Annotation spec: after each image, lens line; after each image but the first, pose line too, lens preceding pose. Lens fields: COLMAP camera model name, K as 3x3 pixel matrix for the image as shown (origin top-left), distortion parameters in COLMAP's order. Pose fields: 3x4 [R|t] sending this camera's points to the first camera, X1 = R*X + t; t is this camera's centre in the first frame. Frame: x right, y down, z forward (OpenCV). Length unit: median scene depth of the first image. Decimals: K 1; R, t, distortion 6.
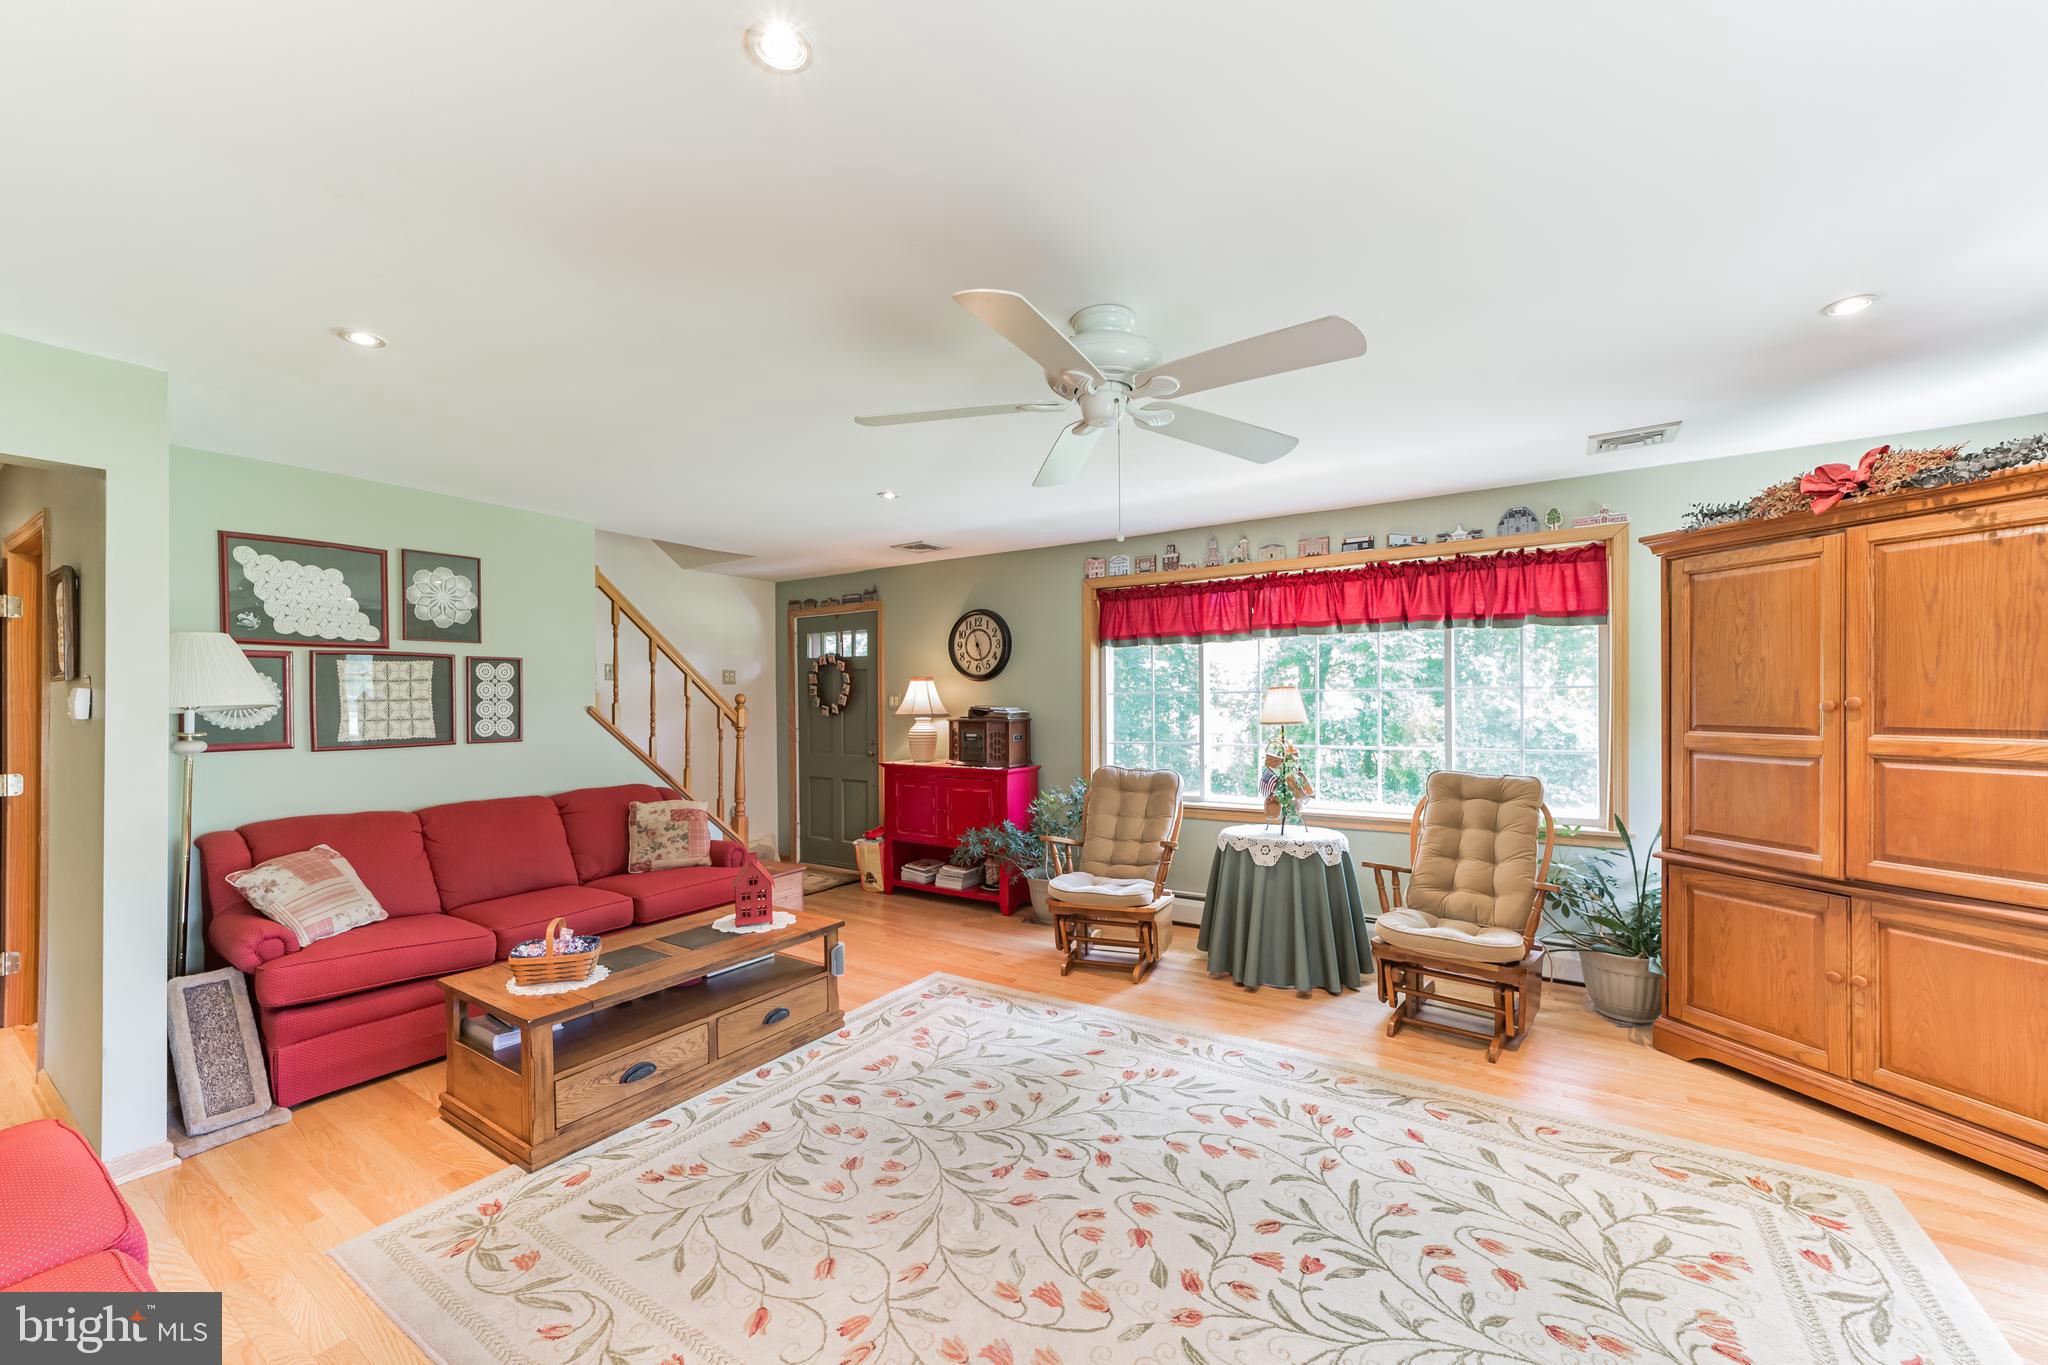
lens RADIAL K [[791.7, 0, 1032.0], [0, 791.7, 703.0], [0, 0, 1]] dist [-0.018521, 0.009007]
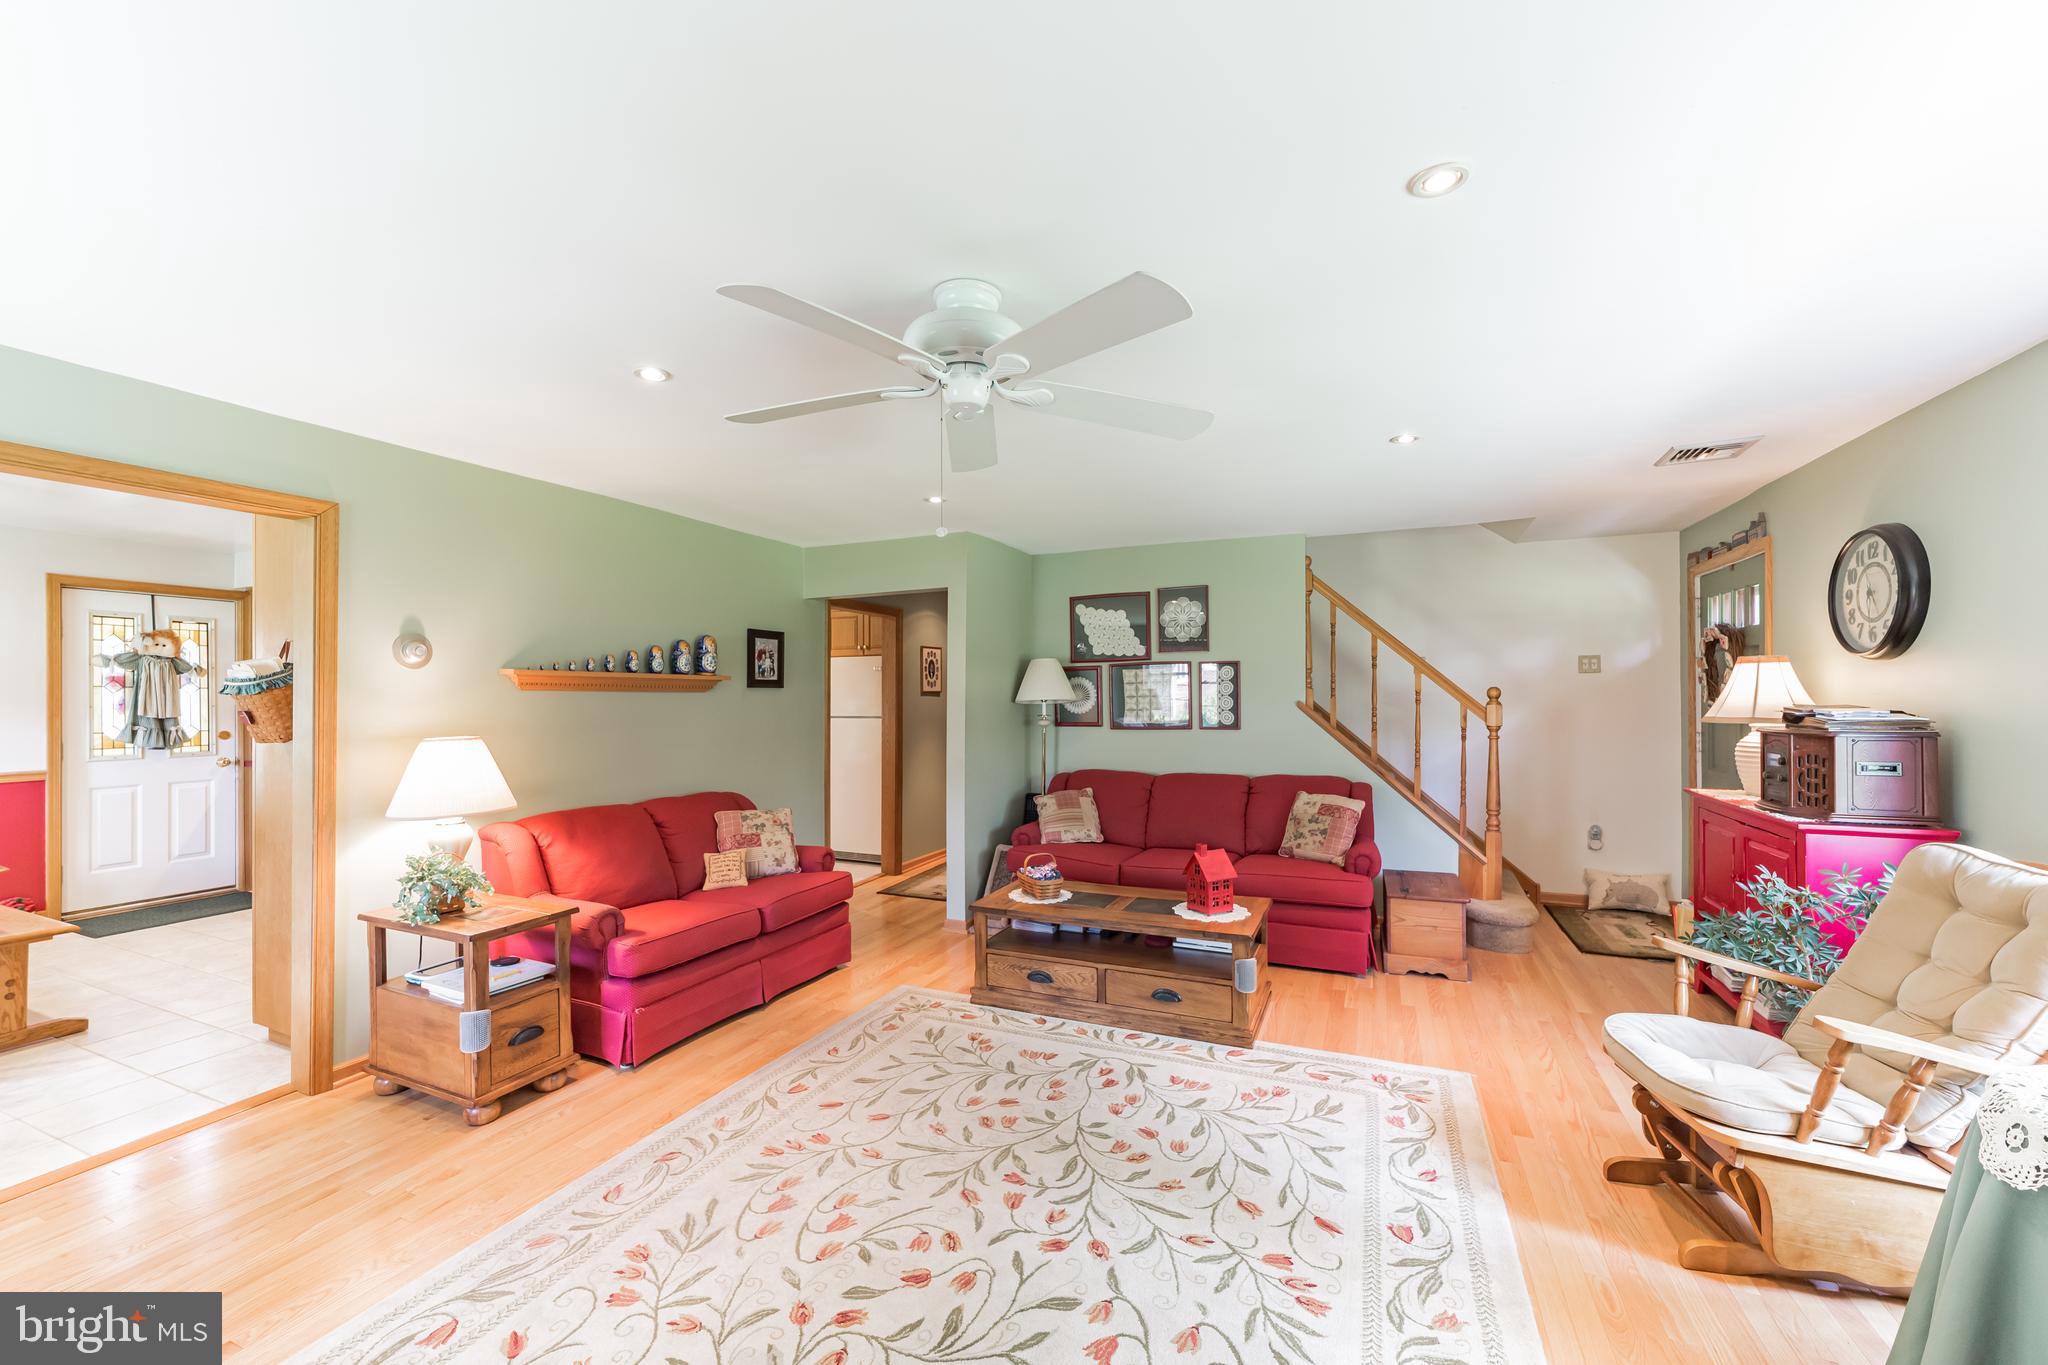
lens RADIAL K [[813.4, 0, 1013.8], [0, 813.4, 697.3], [0, 0, 1]] dist [-0.023051, 0.010766]
pose [[0.143112, 0.003147, -0.989701, 0.679009], [0.004866, 0.999981, 0.003883, -0.009354], [0.989694, -0.005371, 0.143094, 0.604692]]
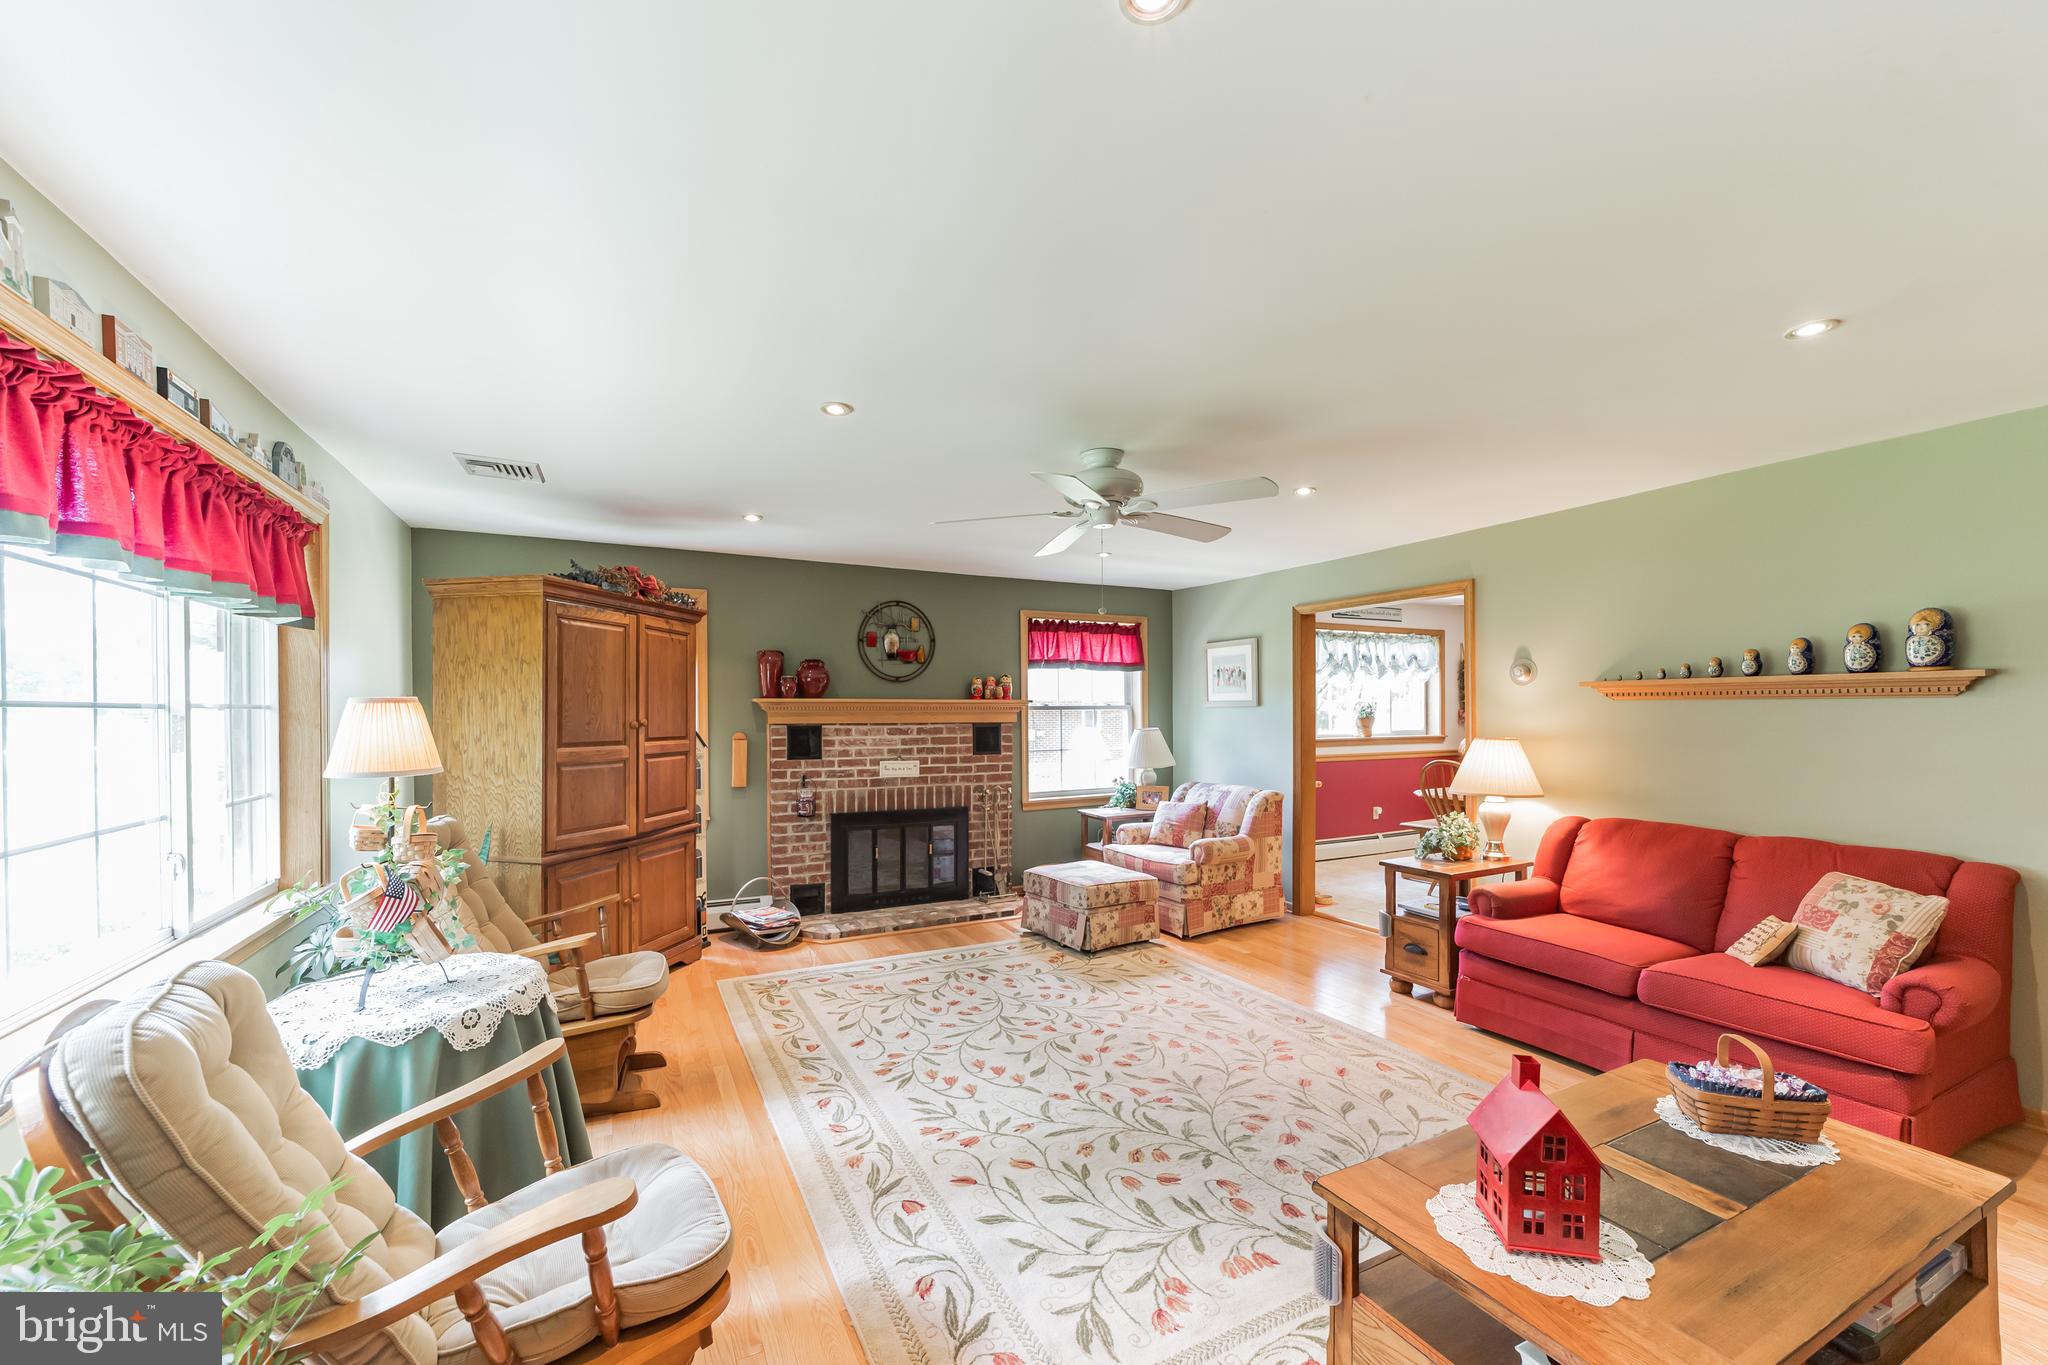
lens RADIAL K [[792.2, 0, 1015.5], [0, 792.2, 703.3], [0, 0, 1]] dist [-0.020843, 0.009233]
pose [[-0.859483, 0.015898, 0.510918, -0.337526], [0.010285, 0.999852, -0.013810, -0.008358], [-0.511061, -0.006615, -0.859519, 1.539875]]
